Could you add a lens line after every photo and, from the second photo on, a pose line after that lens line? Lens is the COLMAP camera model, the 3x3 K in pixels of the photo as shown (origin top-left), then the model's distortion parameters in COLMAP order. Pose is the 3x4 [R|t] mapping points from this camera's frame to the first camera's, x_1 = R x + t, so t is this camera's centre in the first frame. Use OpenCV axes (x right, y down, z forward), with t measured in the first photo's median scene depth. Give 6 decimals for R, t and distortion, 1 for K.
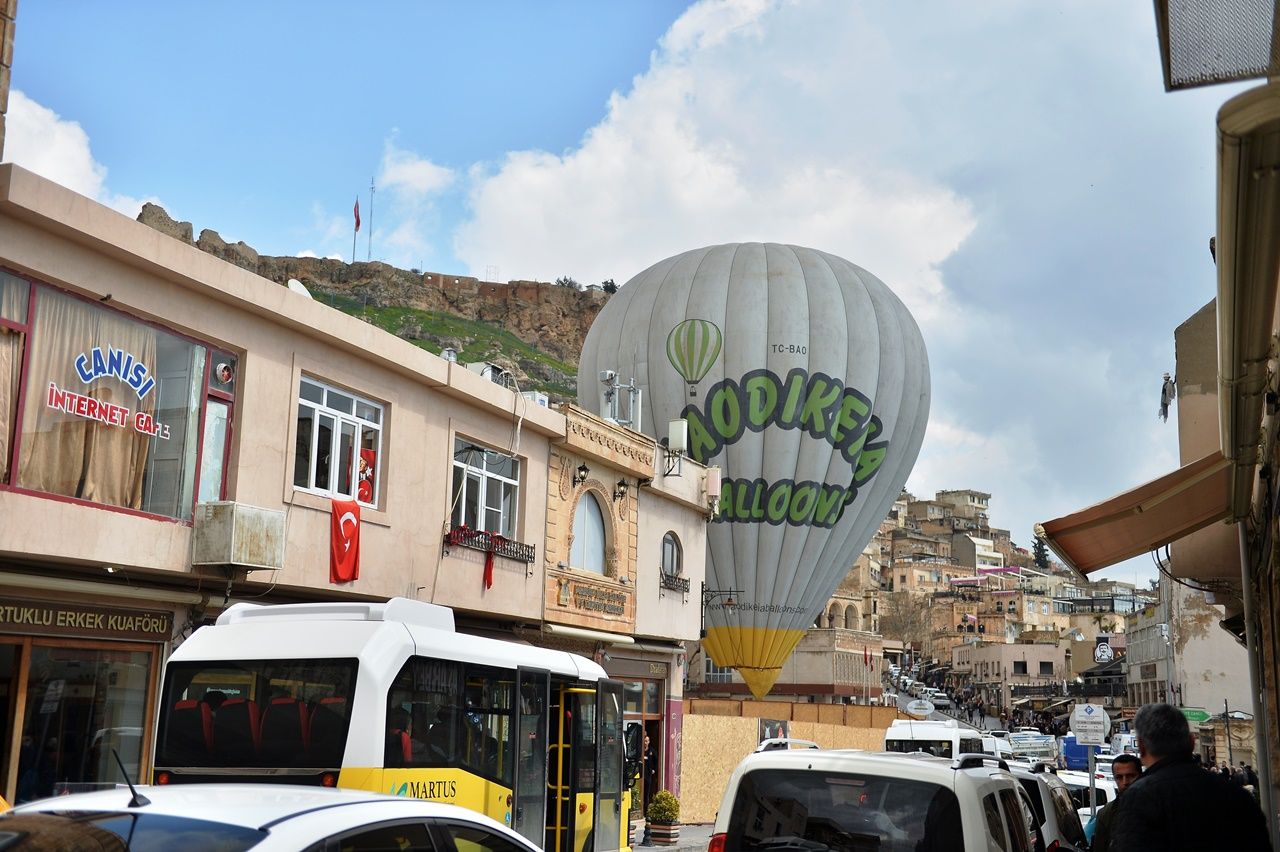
lens RADIAL K [[1466.0, 0, 640.5], [0, 1466.0, 438.6], [0, 0, 1]] dist [0.040527, 0.000000]
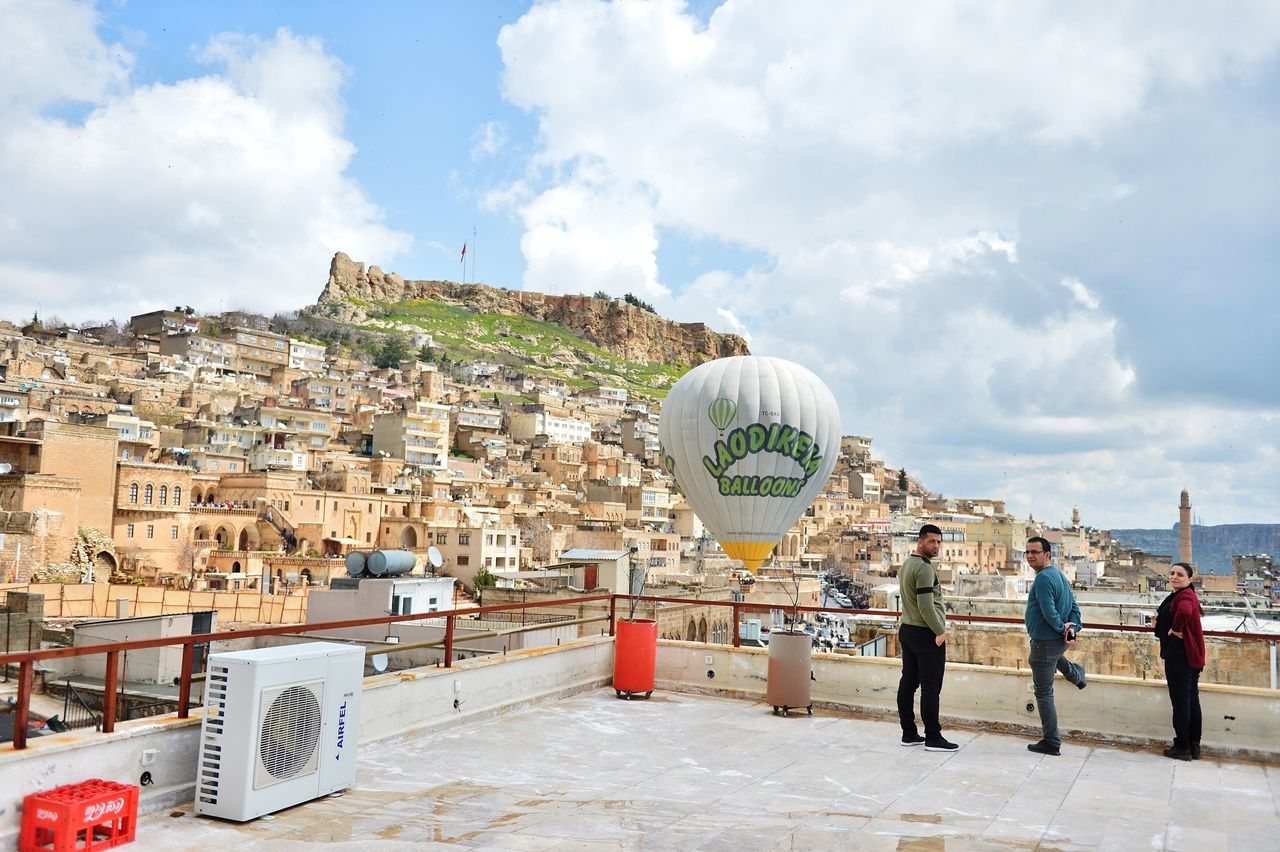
lens RADIAL K [[1037.8, 0, 635.3], [0, 1037.8, 427.7], [0, 0, 1]] dist [-0.007236, -0.016748]
pose [[0.999937, 0.003357, 0.010695, -0.033302], [-0.004104, 0.997494, 0.070630, -0.058214], [-0.010431, -0.070670, 0.997445, -0.123546]]
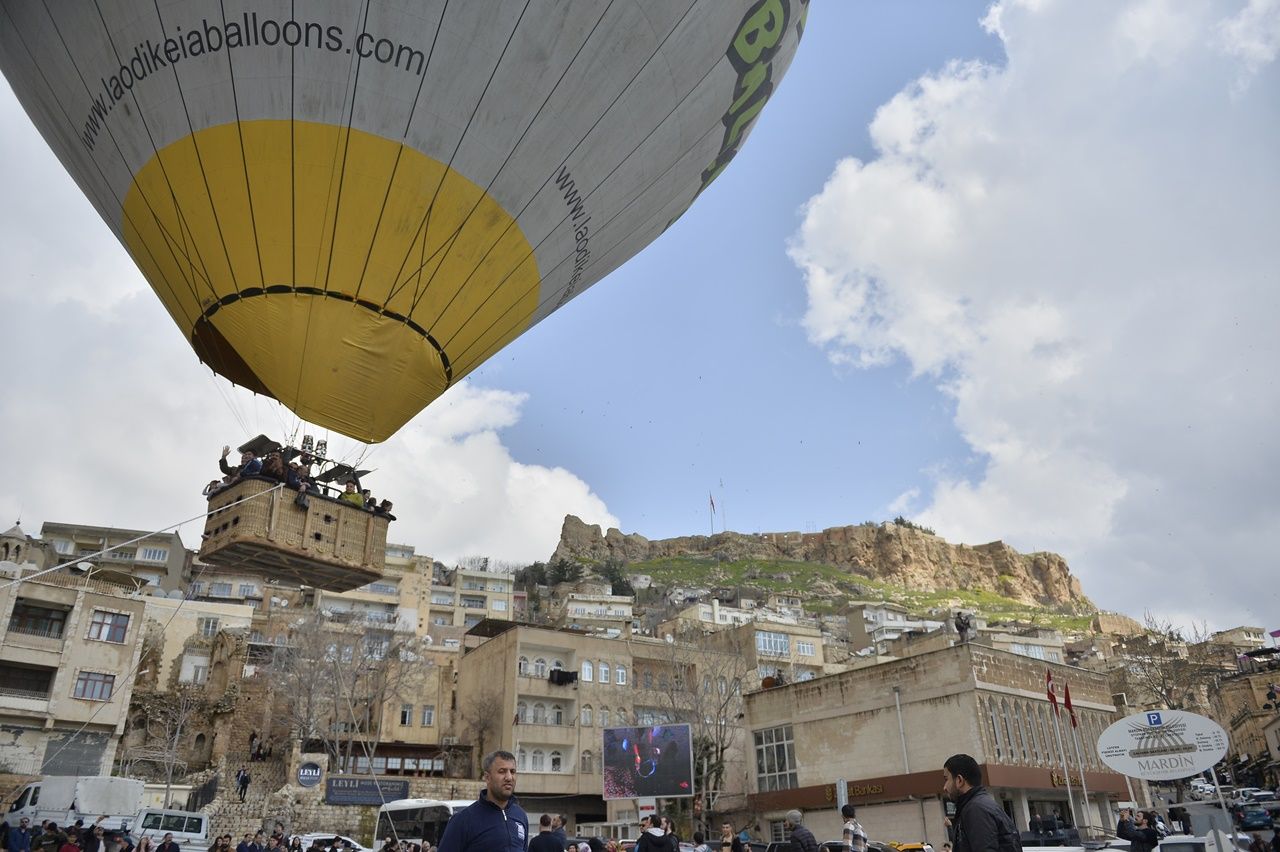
lens RADIAL K [[867.0, 0, 636.2], [0, 867.0, 426.2], [0, 0, 1]] dist [-0.045689, -0.005227]
pose [[0.918434, -0.219684, -0.328965, 0.048047], [0.112712, 0.942473, -0.314706, 0.046742], [0.379176, 0.251959, 0.890361, 0.234814]]
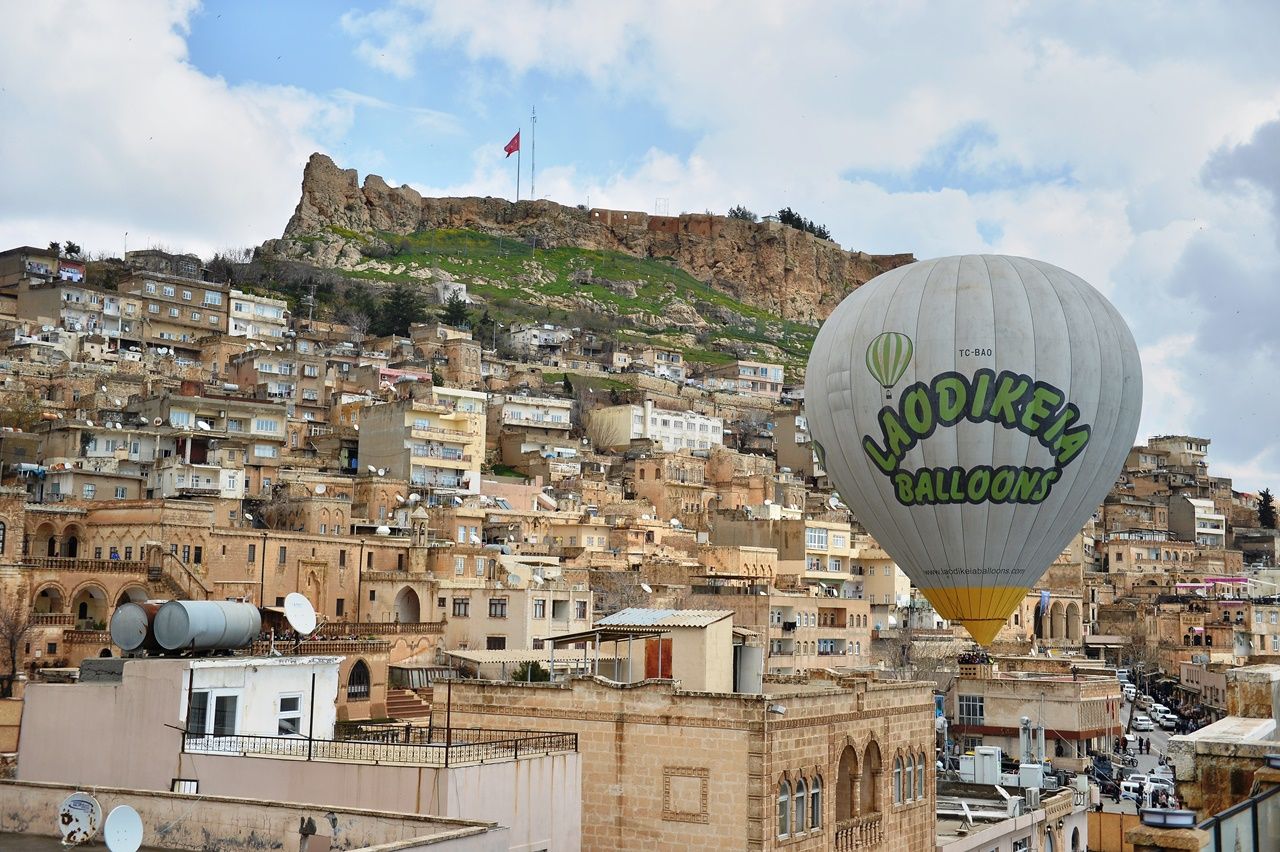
lens RADIAL K [[1662.8, 0, 636.4], [0, 1662.8, 426.1], [0, 0, 1]] dist [0.122451, 0.000000]
pose [[0.995714, -0.014016, -0.091421, -0.027365], [0.019875, 0.997784, 0.063497, -0.051145], [0.090329, -0.065042, 0.993786, -0.097113]]
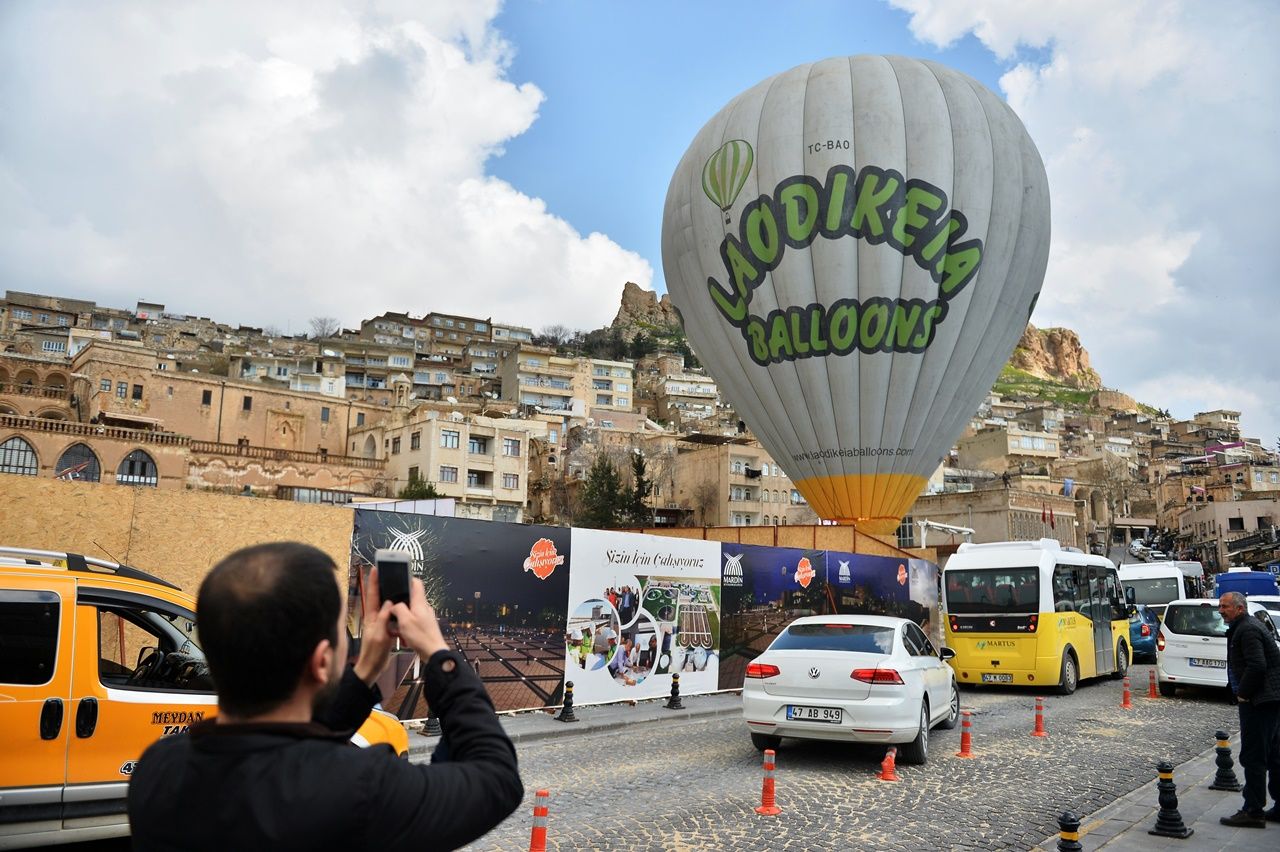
lens RADIAL K [[867.0, 0, 639.8], [0, 867.0, 414.6], [0, 0, 1]] dist [-0.045689, -0.005227]
pose [[0.917685, -0.090550, -0.386853, 0.045650], [0.082945, 0.995891, -0.036346, 0.027112], [0.388555, 0.001267, 0.921425, 0.122273]]
